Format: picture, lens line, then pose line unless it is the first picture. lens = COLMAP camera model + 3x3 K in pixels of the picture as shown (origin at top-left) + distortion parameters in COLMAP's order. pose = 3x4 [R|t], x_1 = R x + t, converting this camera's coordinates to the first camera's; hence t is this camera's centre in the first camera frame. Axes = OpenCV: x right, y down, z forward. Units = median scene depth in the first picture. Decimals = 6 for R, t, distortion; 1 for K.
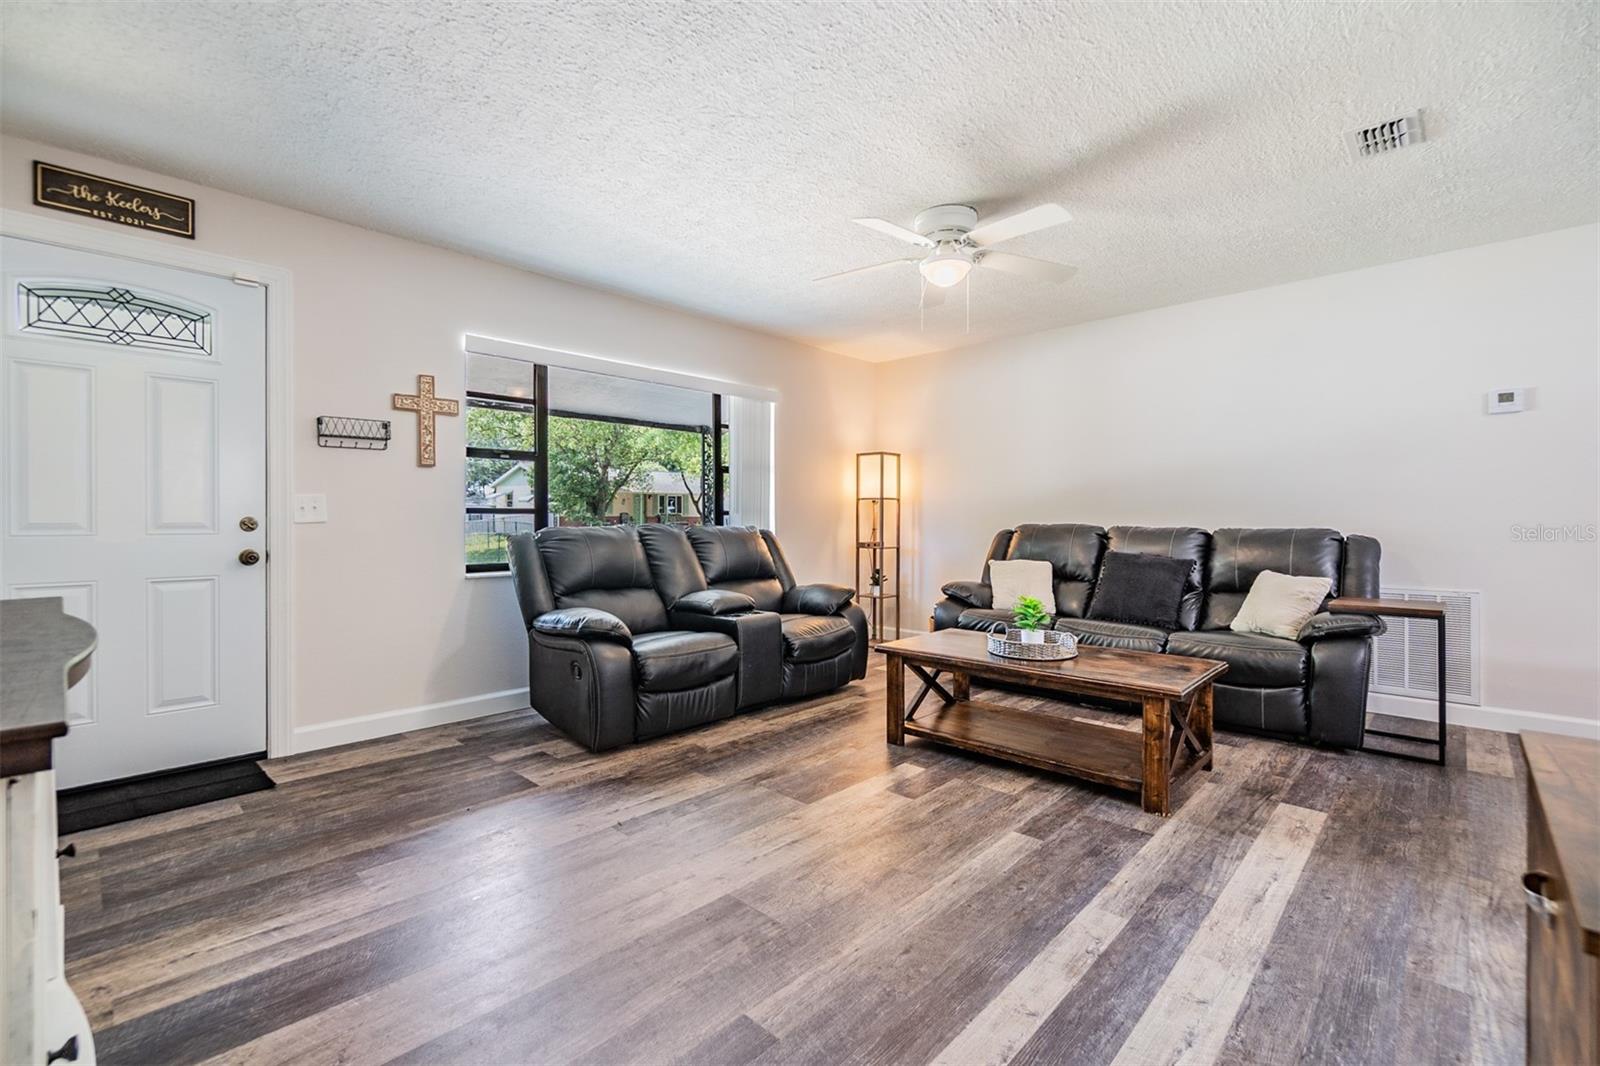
lens RADIAL K [[697.1, 0, 789.5], [0, 697.1, 526.9], [0, 0, 1]] dist [-0.005431, -0.000294]
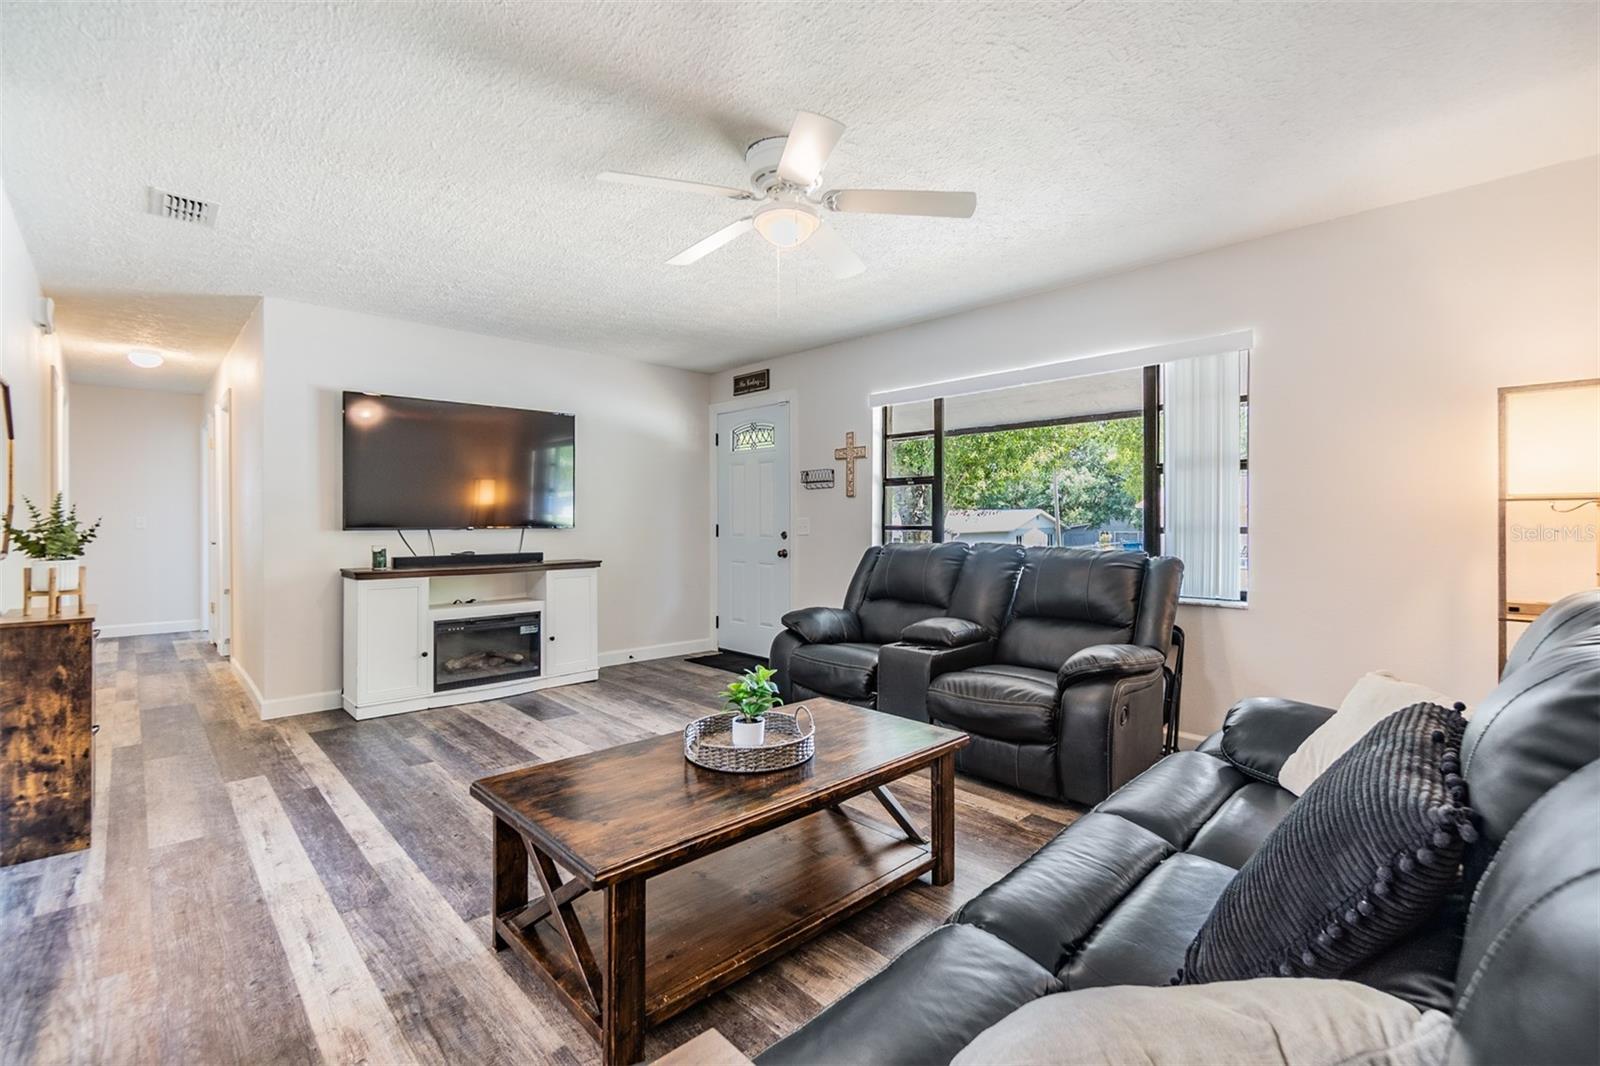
lens RADIAL K [[697.1, 0, 808.0], [0, 697.1, 526.0], [0, 0, 1]] dist [-0.005431, -0.000294]
pose [[-0.027710, 0.010406, -0.999562, 1.047676], [-0.008512, 0.999907, 0.010645, -0.047758], [0.999580, 0.008803, -0.027618, 1.104870]]
